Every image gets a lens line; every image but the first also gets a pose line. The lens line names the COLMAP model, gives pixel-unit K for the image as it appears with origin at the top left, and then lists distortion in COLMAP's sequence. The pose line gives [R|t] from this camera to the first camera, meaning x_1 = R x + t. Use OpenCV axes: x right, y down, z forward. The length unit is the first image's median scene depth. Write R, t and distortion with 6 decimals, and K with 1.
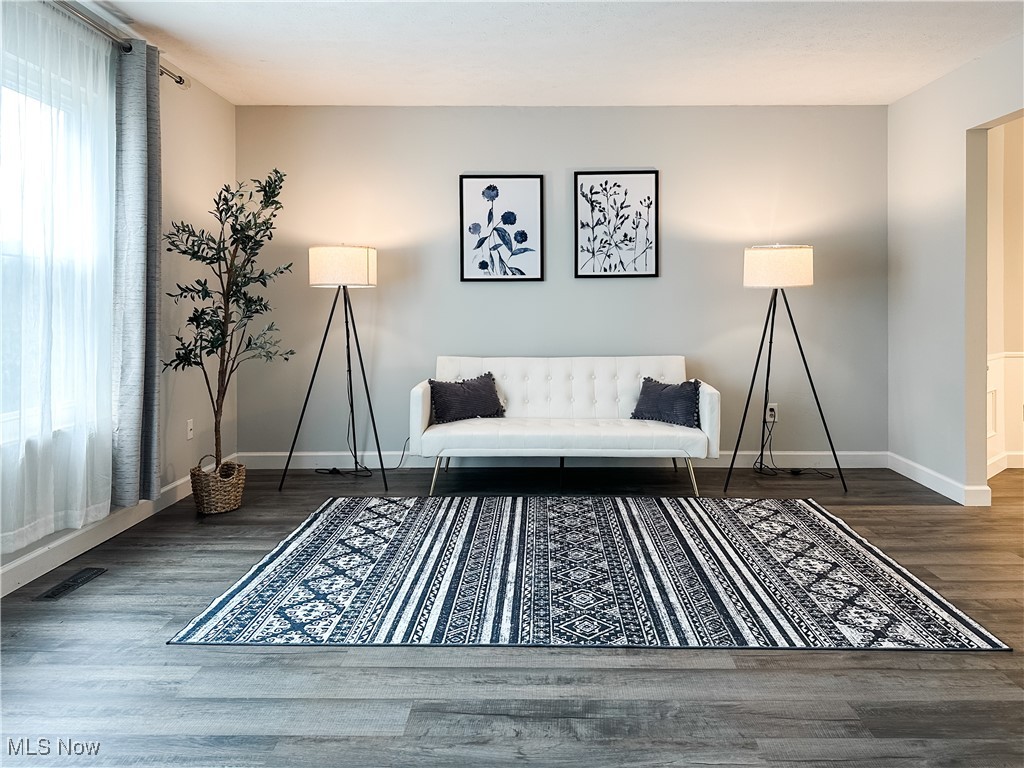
lens RADIAL K [[732.4, 0, 513.6], [0, 732.4, 351.3], [0, 0, 1]] dist [0.001085, -0.002230]
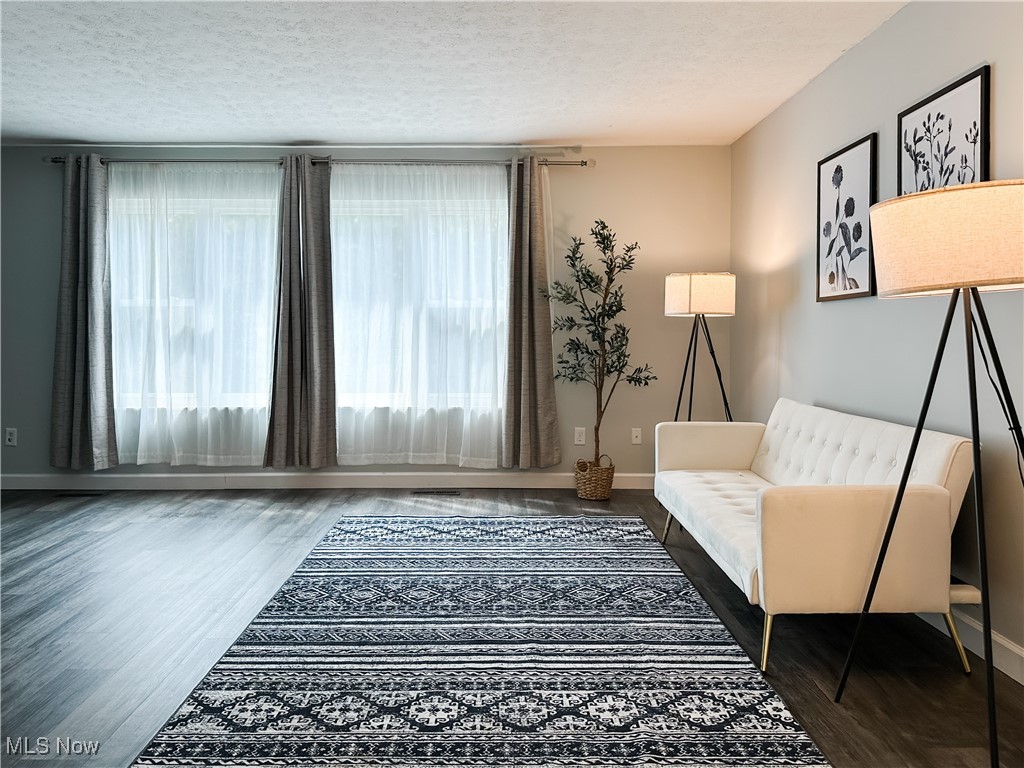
lens RADIAL K [[743.7, 0, 491.1], [0, 743.7, 377.9], [0, 0, 1]] dist [-0.023959, -0.004411]
pose [[0.040459, 0.056684, -0.997572, 0.692086], [-0.068827, 0.996176, 0.053813, -0.035520], [0.996808, 0.066483, 0.044206, 0.646698]]
